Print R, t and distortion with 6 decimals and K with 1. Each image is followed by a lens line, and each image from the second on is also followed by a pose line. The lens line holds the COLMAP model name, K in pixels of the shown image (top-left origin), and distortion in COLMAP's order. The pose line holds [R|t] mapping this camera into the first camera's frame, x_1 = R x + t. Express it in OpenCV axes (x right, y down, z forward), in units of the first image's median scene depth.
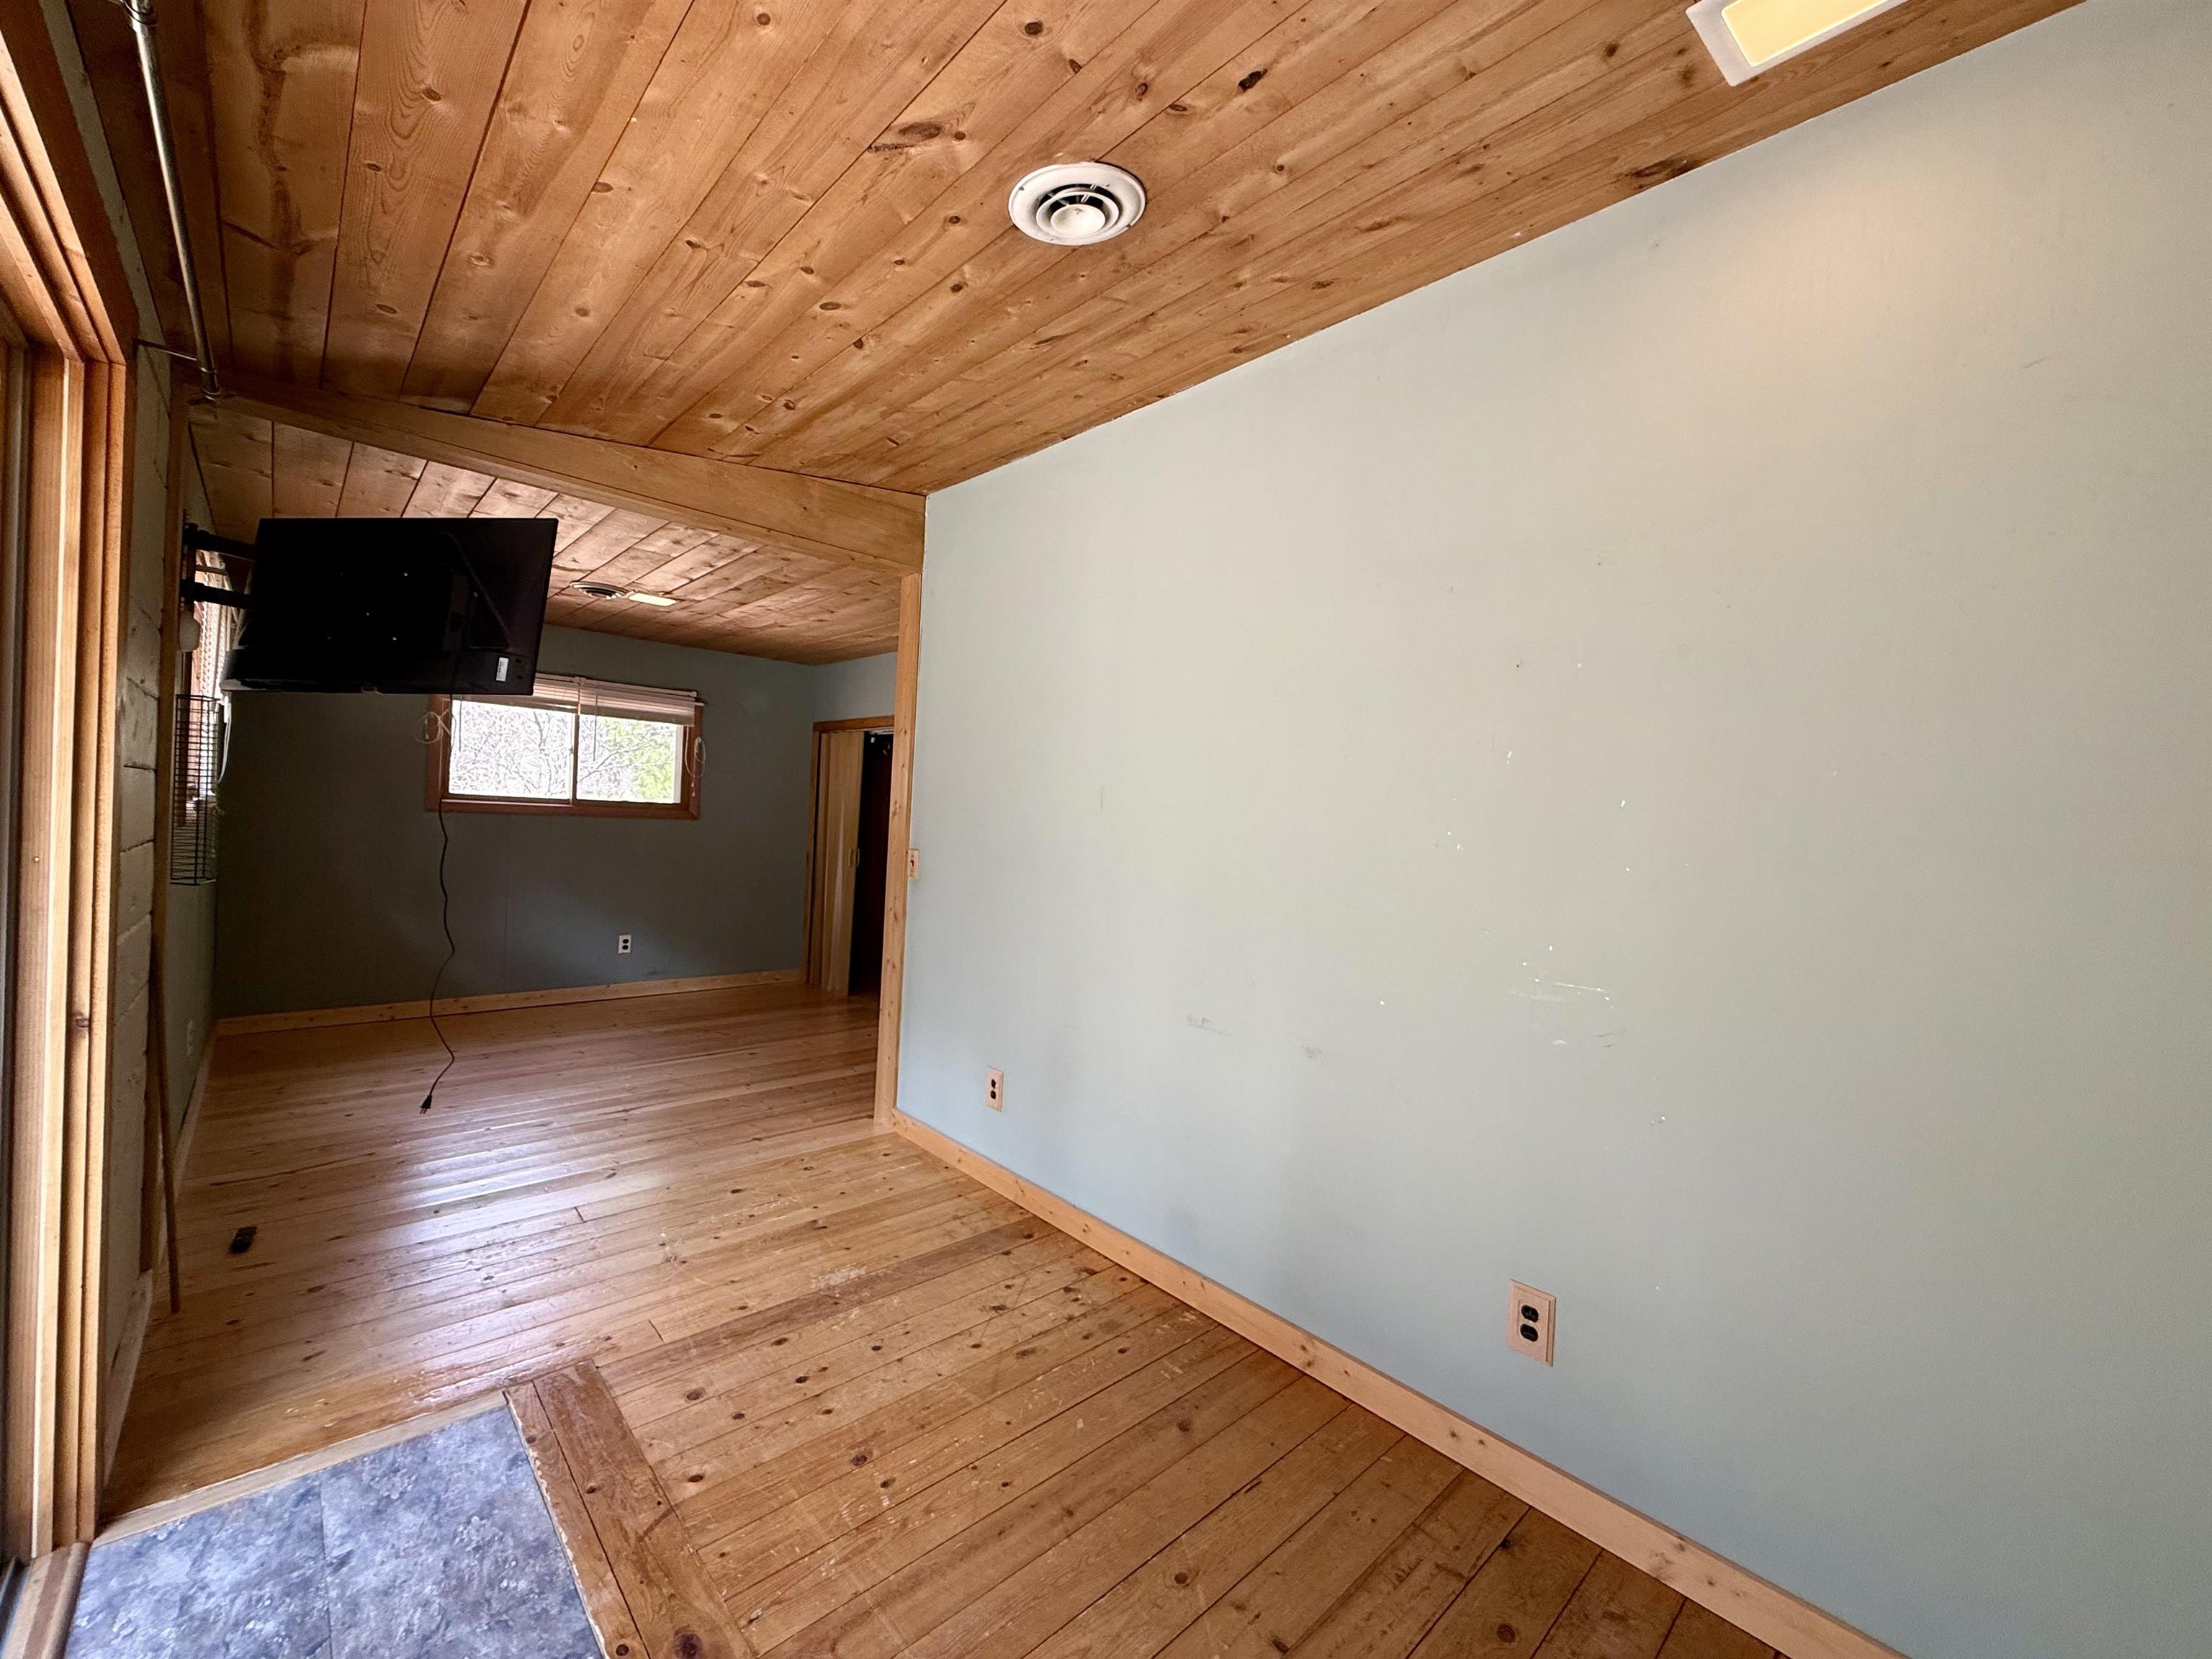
lens RADIAL K [[892.9, 0, 1106.0], [0, 892.9, 829.5], [0, 0, 1]] dist [0.000311, 0.000123]
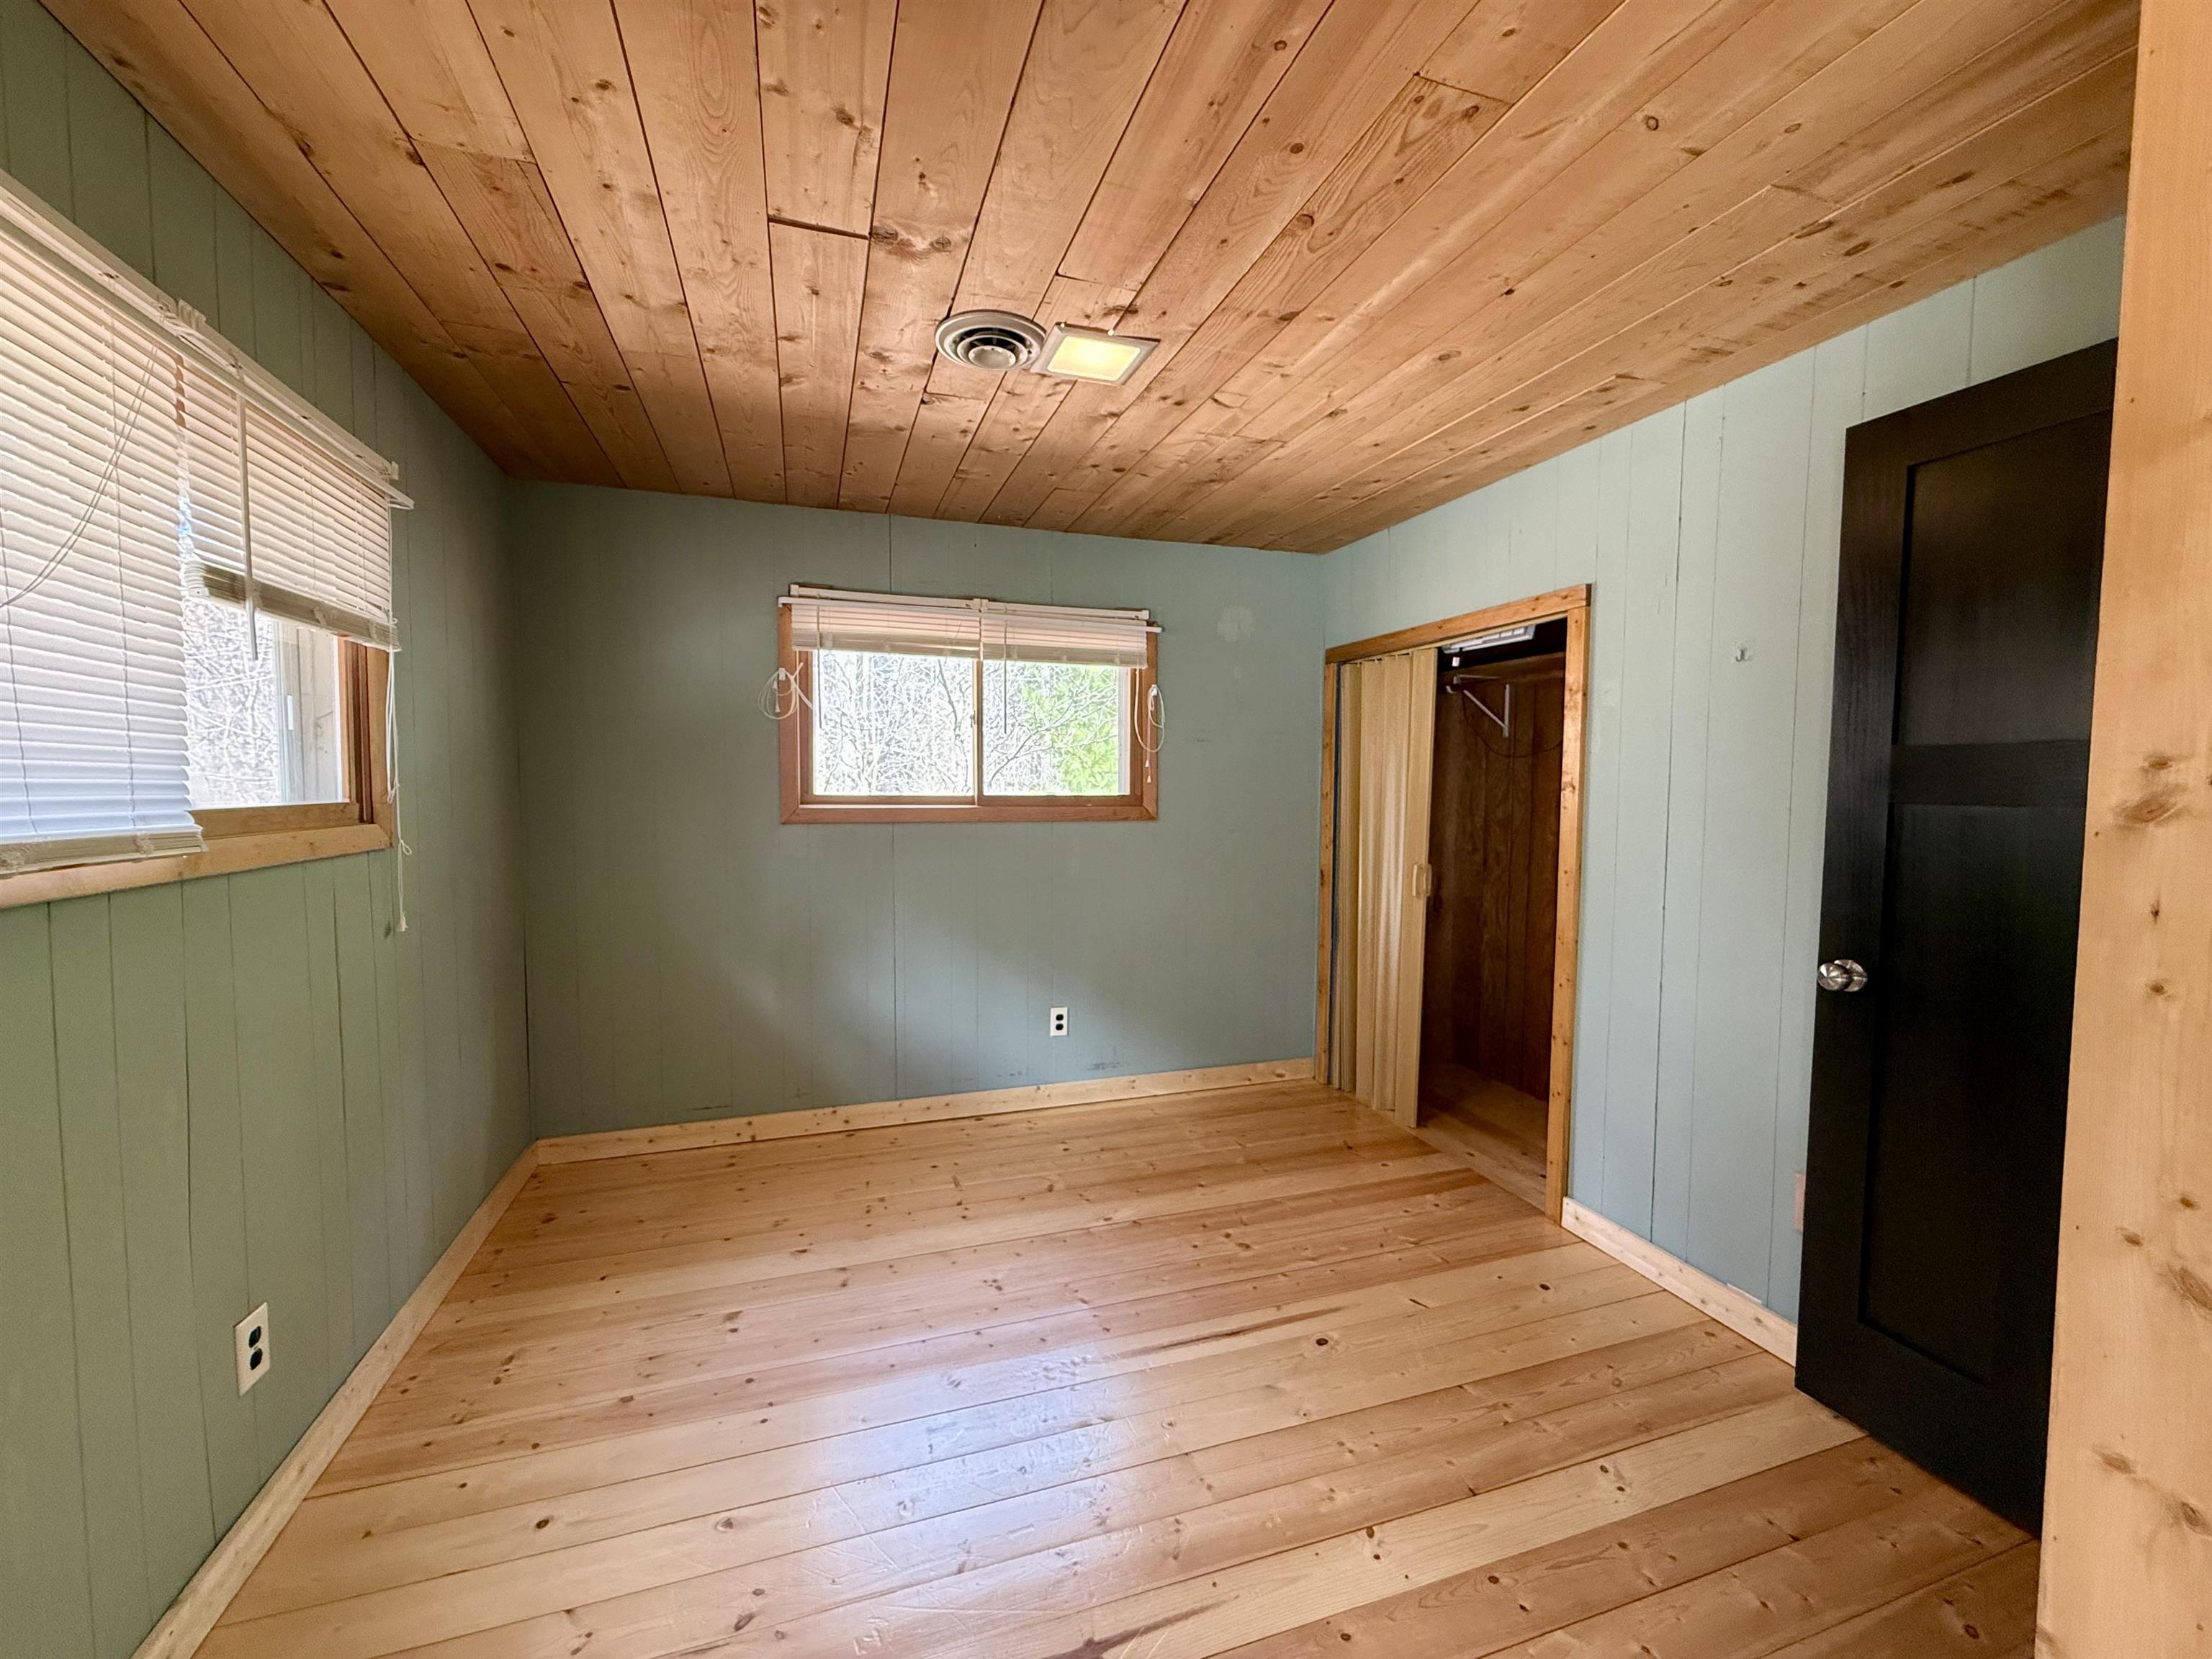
lens RADIAL K [[892.9, 0, 1106.0], [0, 892.9, 829.5], [0, 0, 1]] dist [0.000311, 0.000123]
pose [[0.909154, -0.025018, -0.415708, -0.252694], [0.034325, 0.999299, 0.014931, -0.016684], [0.415043, -0.027844, 0.909375, 0.462163]]
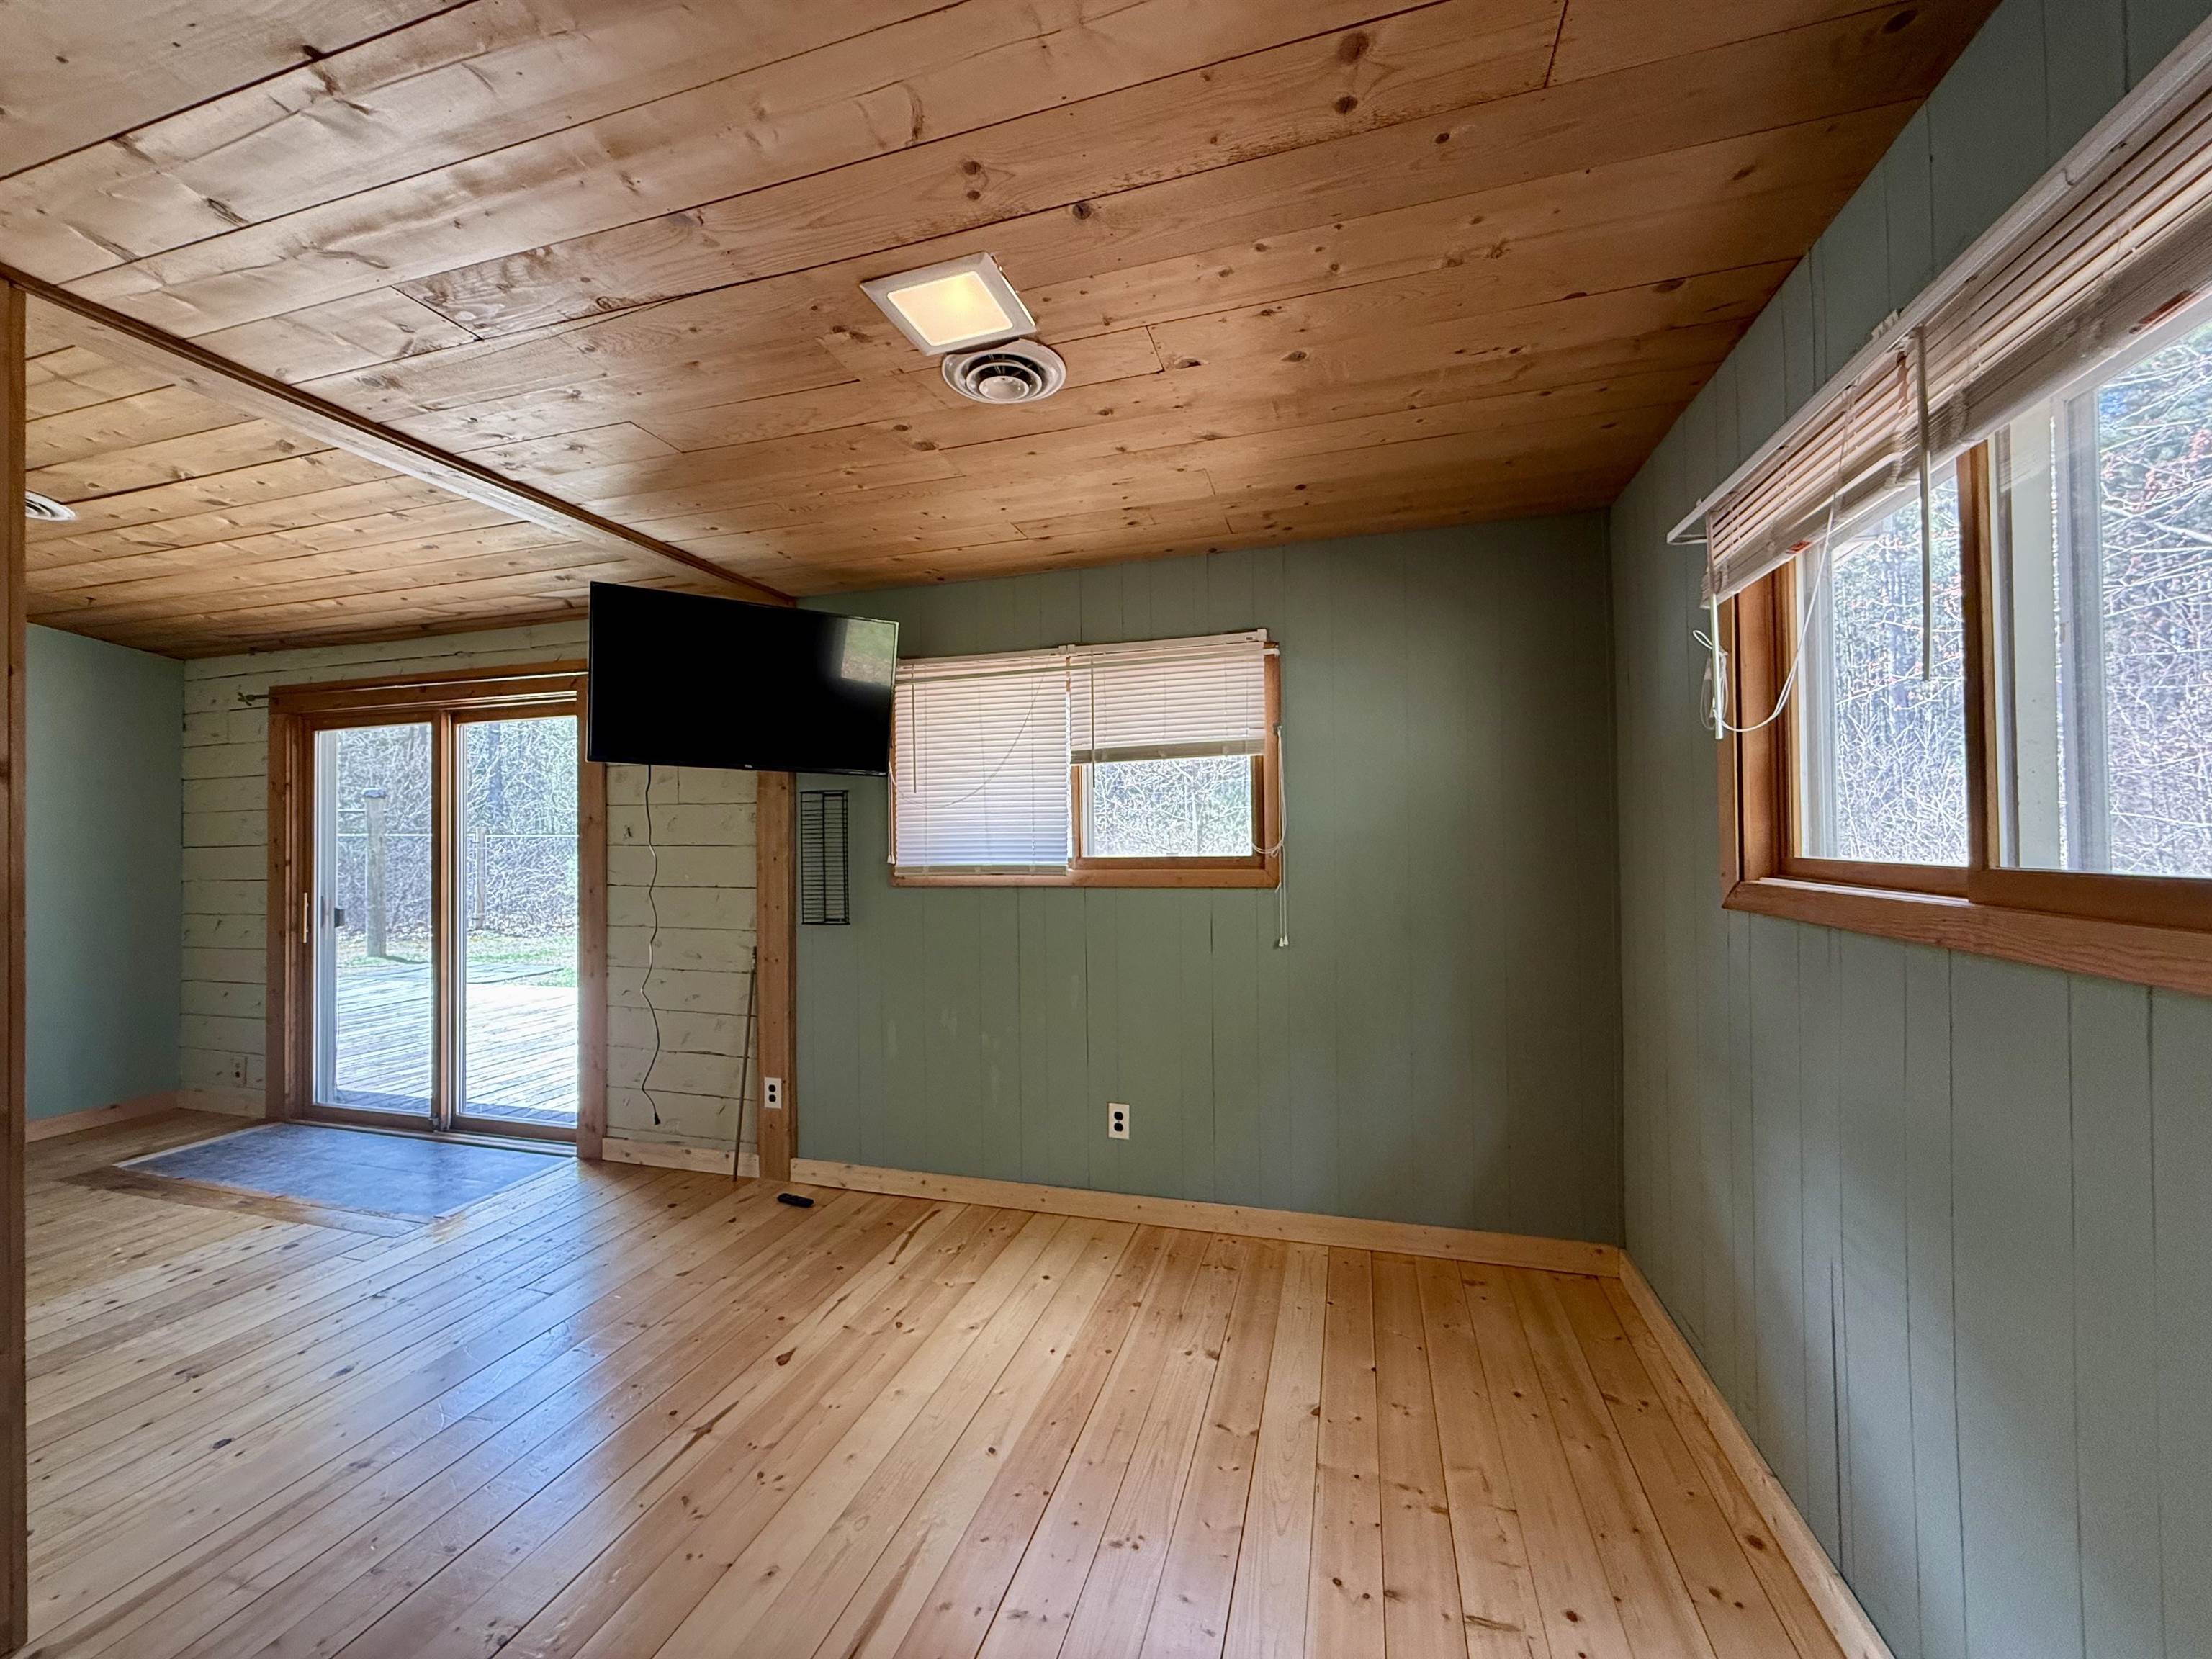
lens RADIAL K [[873.3, 0, 1098.2], [0, 873.3, 830.4], [0, 0, 1]] dist [0.001058, 0.000119]
pose [[-0.862808, -0.052574, -0.502791, -0.312523], [-0.044509, 0.998615, -0.028040, -0.028785], [0.503569, -0.001814, -0.863953, 1.070487]]
